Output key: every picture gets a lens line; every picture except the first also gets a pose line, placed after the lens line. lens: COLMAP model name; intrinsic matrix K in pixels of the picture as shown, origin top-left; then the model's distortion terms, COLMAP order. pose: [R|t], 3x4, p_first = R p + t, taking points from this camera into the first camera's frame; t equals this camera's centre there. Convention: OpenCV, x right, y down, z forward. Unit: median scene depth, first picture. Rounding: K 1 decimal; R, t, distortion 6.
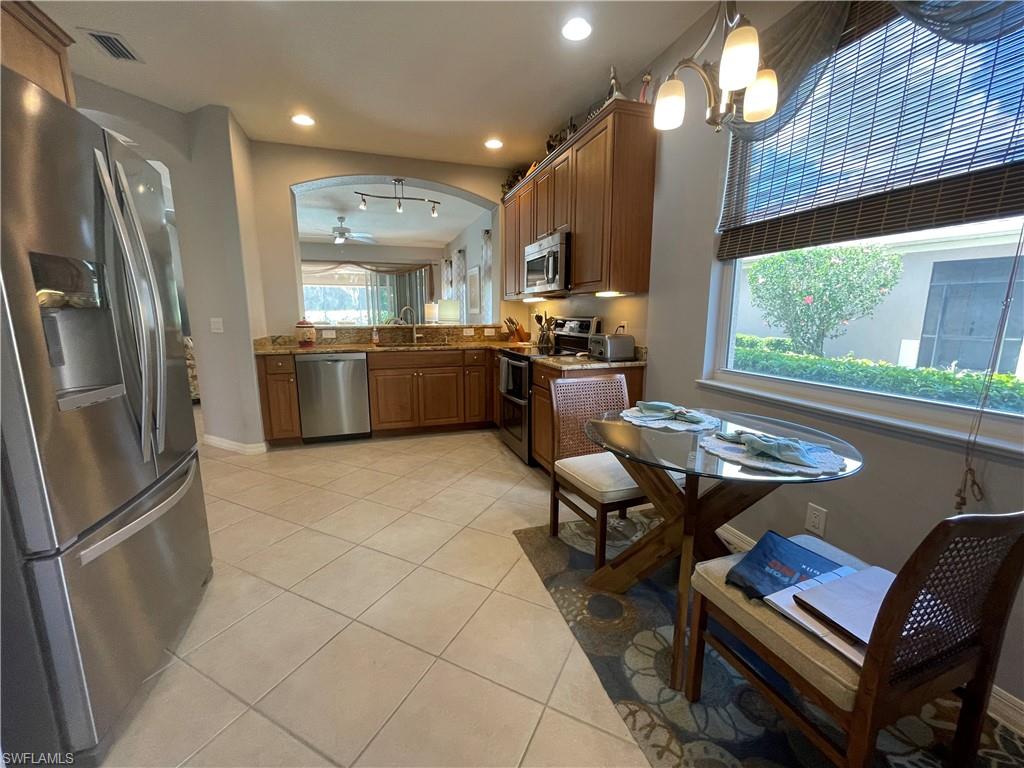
lens RADIAL K [[413.1, 0, 512.8], [0, 413.1, 384.2], [0, 0, 1]] dist [-0.000059, -0.001167]
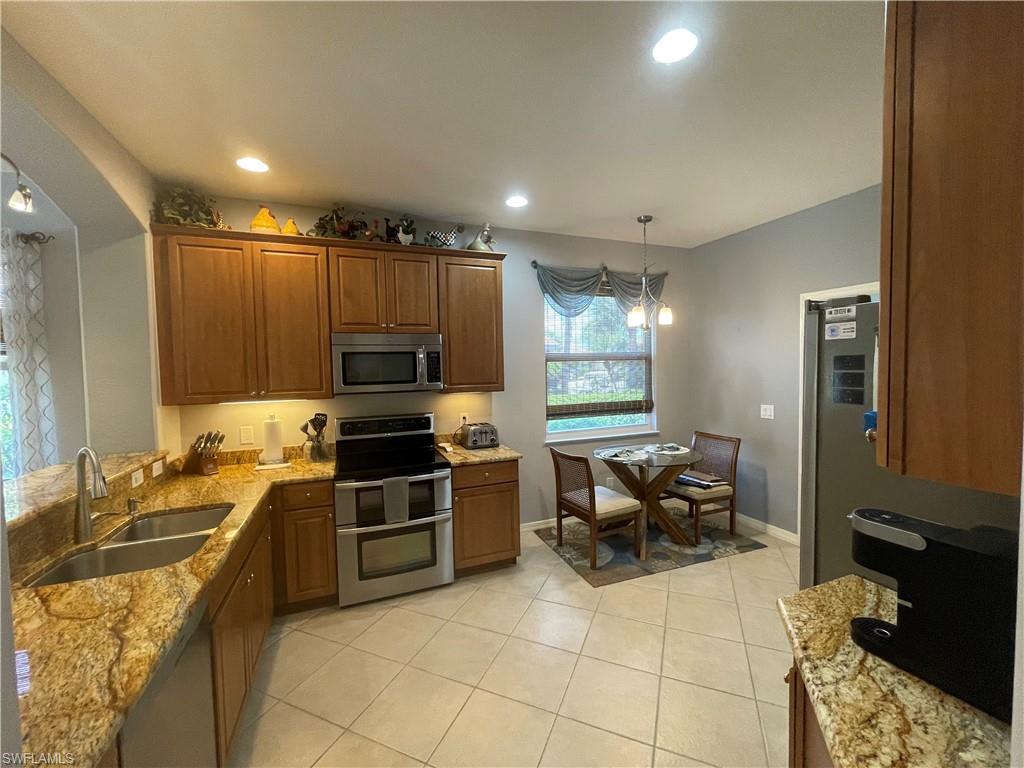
lens RADIAL K [[413.1, 0, 511.8], [0, 413.1, 384.4], [0, 0, 1]] dist [-0.000059, -0.001167]
pose [[-0.055539, -0.044857, 0.997448, -0.677444], [0.188670, 0.980521, 0.054601, -0.201321], [-0.980469, 0.191221, -0.045994, 0.670990]]
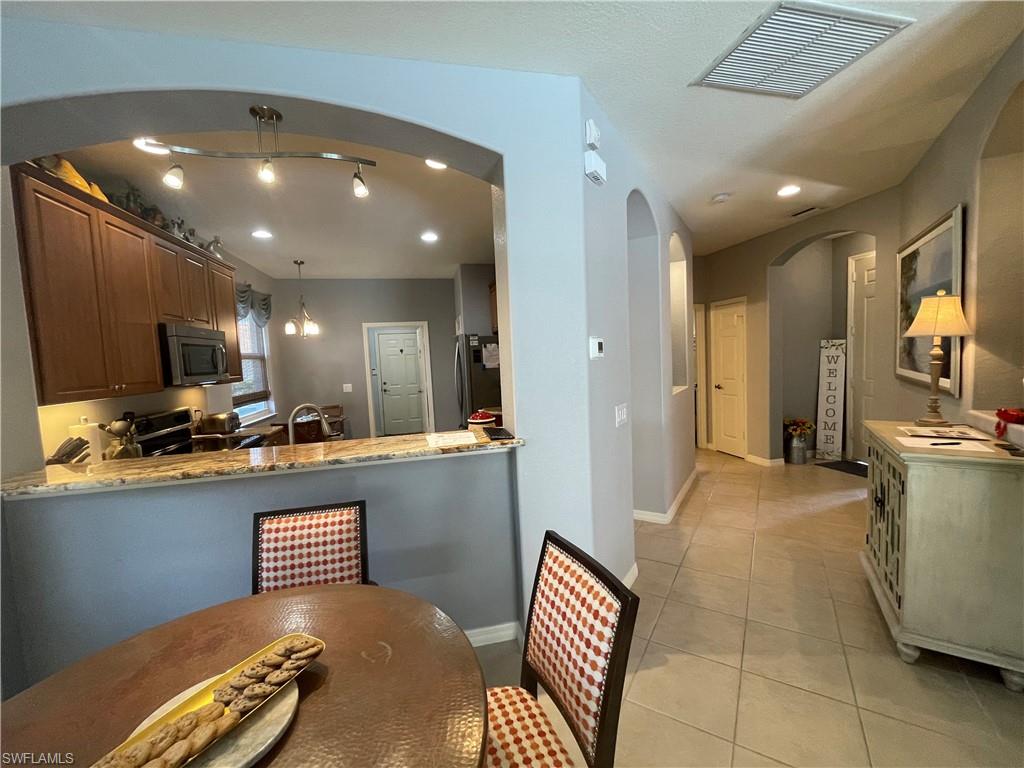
lens RADIAL K [[413.1, 0, 511.5], [0, 413.1, 383.6], [0, 0, 1]] dist [-0.000059, -0.001167]
pose [[-0.993491, 0.039670, 0.106783, -0.596334], [0.063902, 0.970103, 0.234131, -0.331947], [-0.094302, 0.239431, -0.966323, 1.546849]]
